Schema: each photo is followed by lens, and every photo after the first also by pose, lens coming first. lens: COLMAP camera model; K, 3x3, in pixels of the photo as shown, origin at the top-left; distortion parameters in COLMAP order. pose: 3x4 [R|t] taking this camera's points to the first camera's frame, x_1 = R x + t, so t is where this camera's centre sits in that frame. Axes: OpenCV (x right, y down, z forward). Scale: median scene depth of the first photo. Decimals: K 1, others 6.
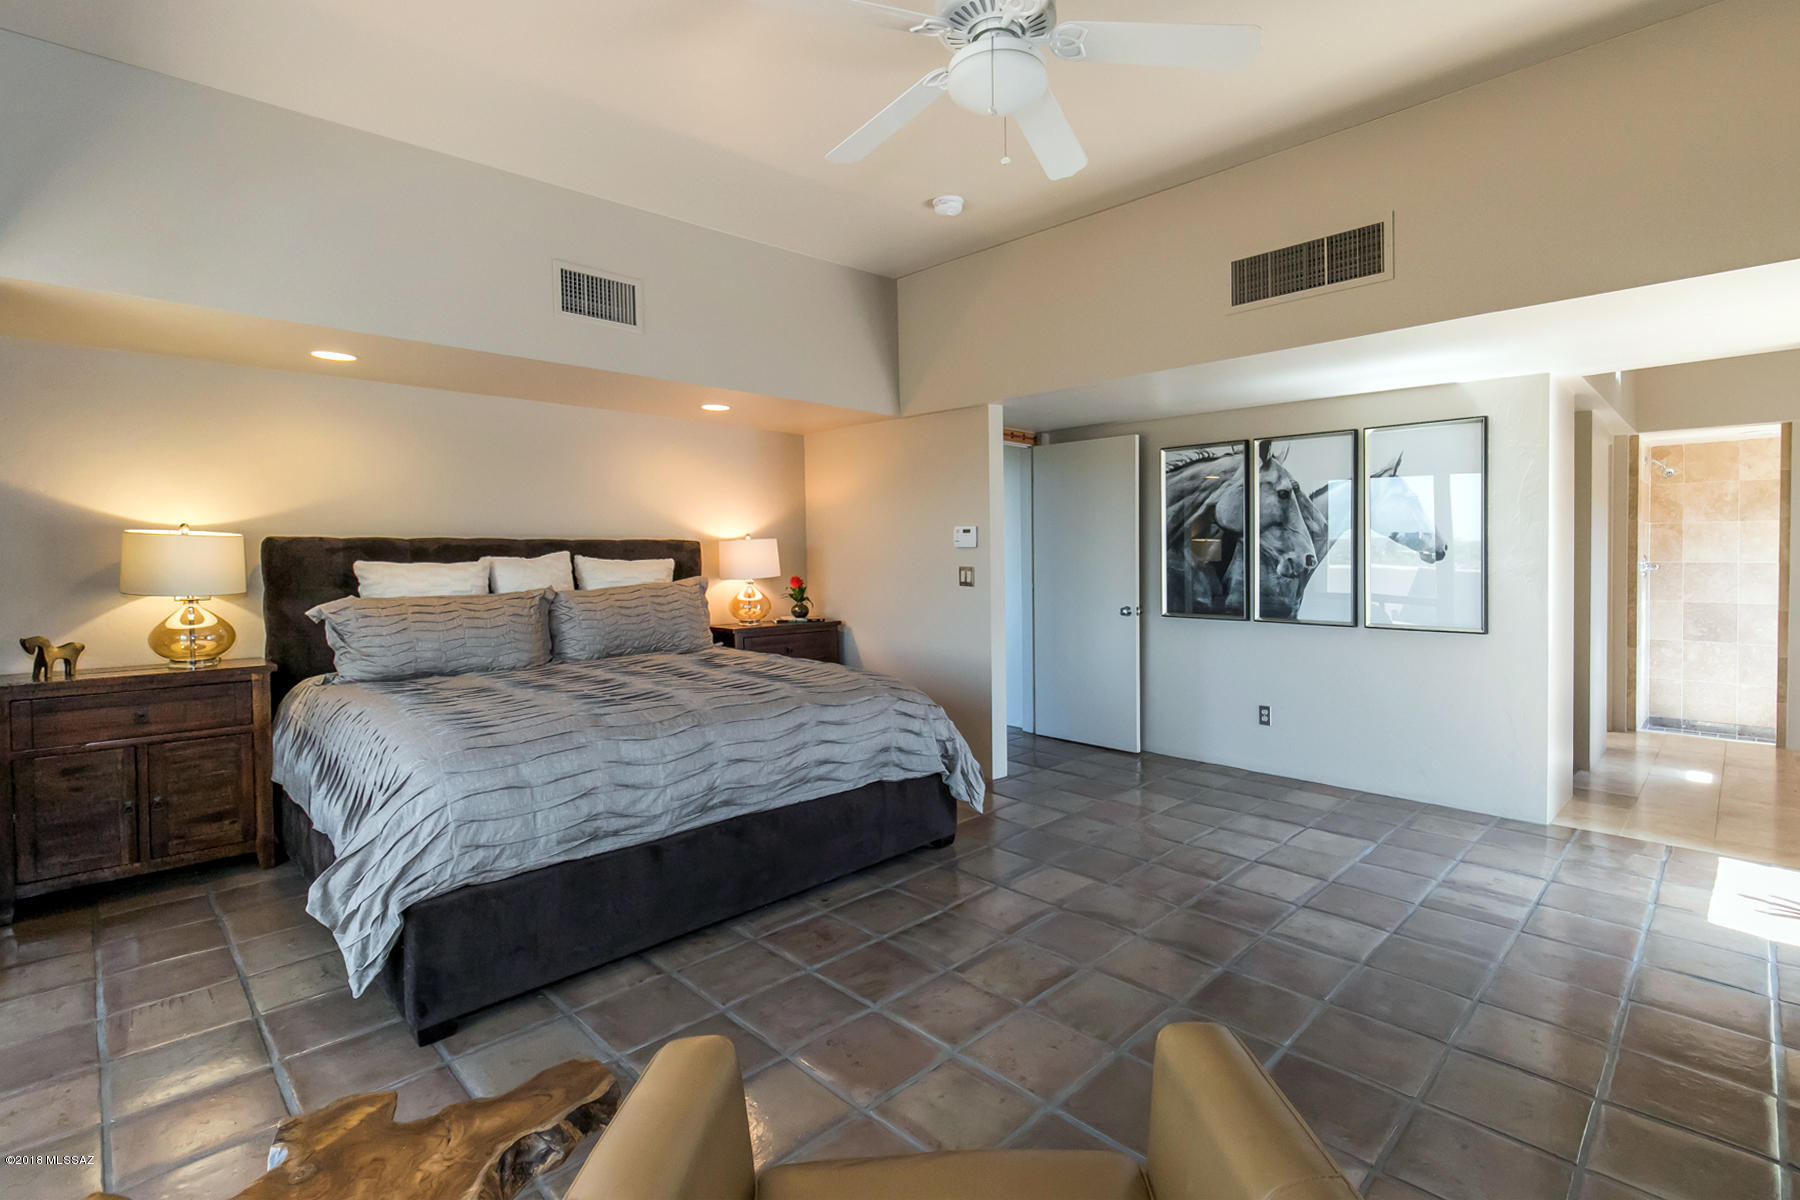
lens RADIAL K [[817.7, 0, 905.9], [0, 817.7, 586.4], [0, 0, 1]] dist [-0.017571, 0.000235]
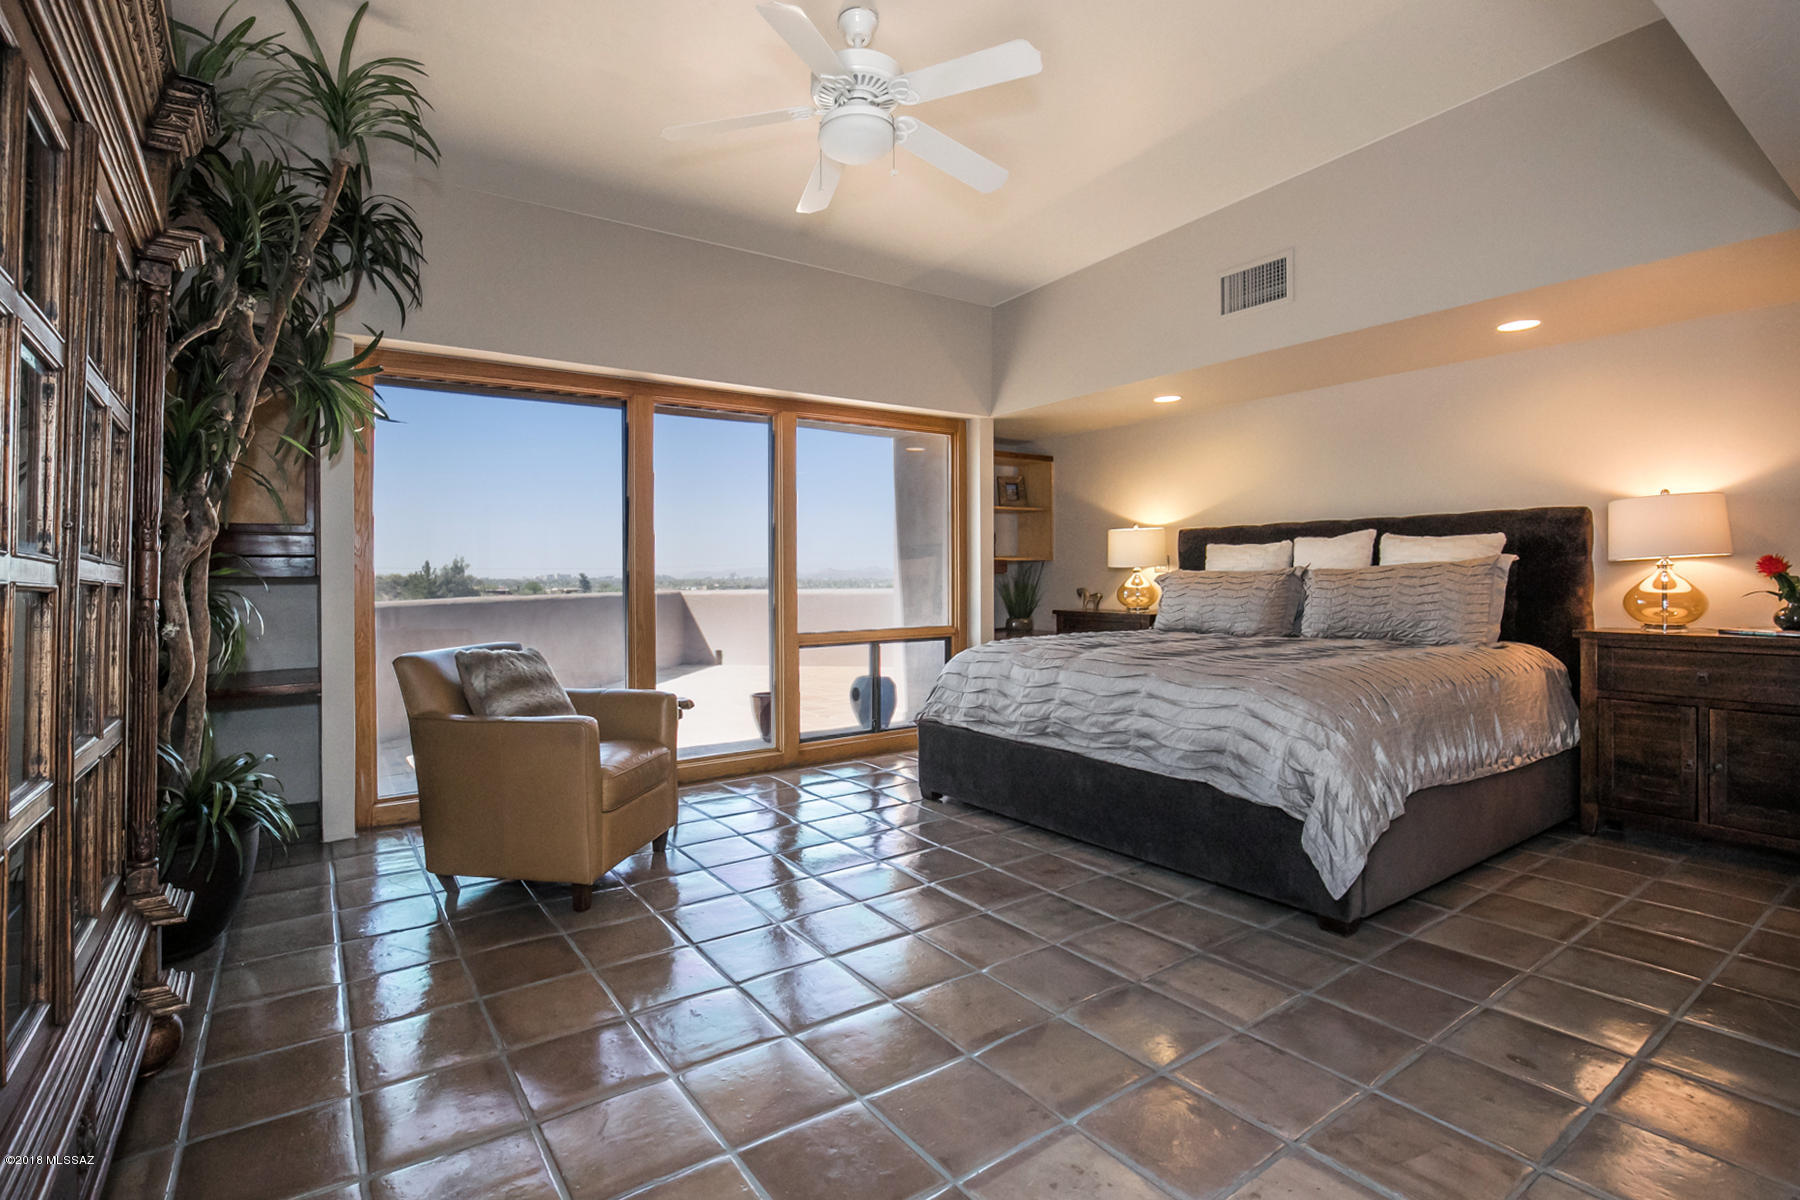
lens RADIAL K [[842.4, 0, 871.7], [0, 842.4, 588.9], [0, 0, 1]] dist [-0.024002, 0.000462]
pose [[-0.170688, 0.024846, -0.985012, 0.921158], [-0.030284, 0.999077, 0.030449, 0.020468], [0.984860, 0.035028, -0.169778, 0.832289]]
